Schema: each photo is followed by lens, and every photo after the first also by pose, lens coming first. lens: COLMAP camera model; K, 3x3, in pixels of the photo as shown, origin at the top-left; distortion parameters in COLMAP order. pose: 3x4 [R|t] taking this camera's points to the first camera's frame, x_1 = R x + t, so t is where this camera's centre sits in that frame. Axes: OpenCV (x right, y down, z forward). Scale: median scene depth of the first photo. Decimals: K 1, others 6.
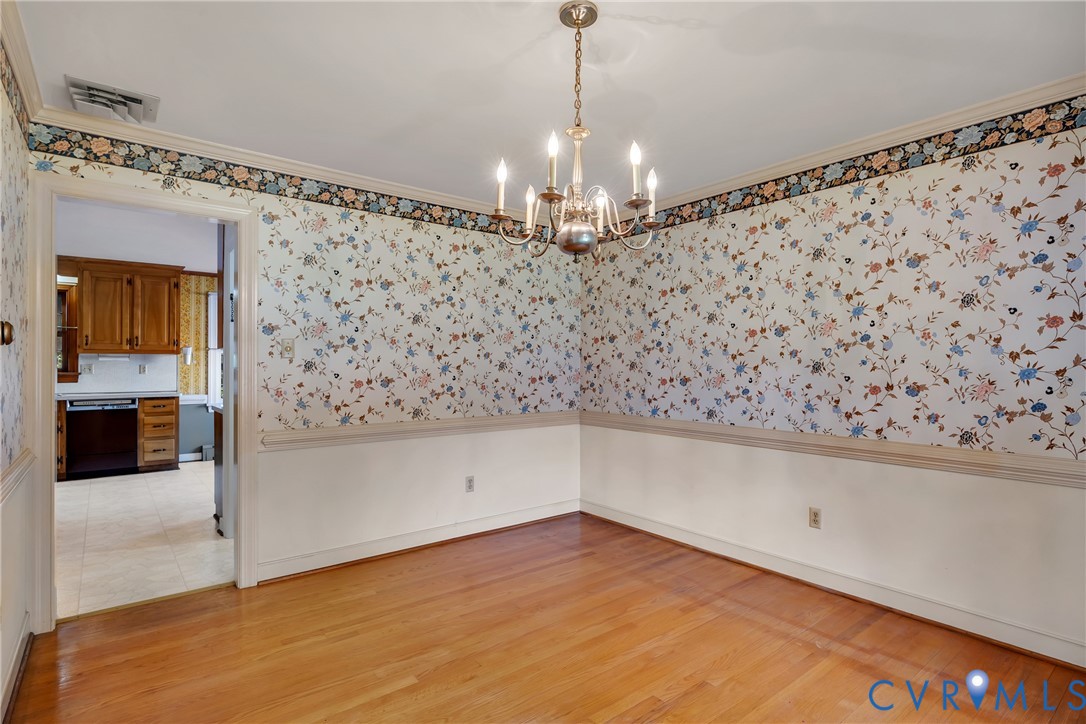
lens RADIAL K [[551.3, 0, 552.3], [0, 551.3, 361.6], [0, 0, 1]] dist [-0.010965, 0.002140]
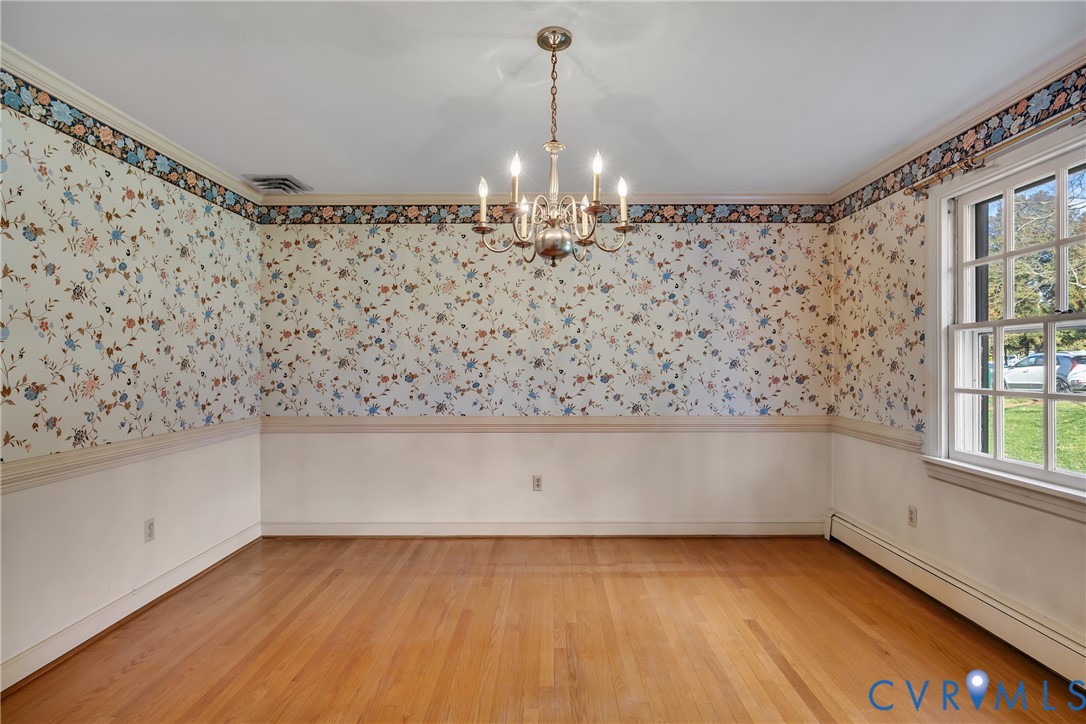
lens RADIAL K [[551.3, 0, 545.0], [0, 551.3, 360.1], [0, 0, 1]] dist [-0.010965, 0.002140]
pose [[0.619660, -0.000115, 0.784870, -0.455117], [0.000100, 1.000000, 0.000068, 0.003025], [-0.784870, 0.000036, 0.619660, 0.187542]]
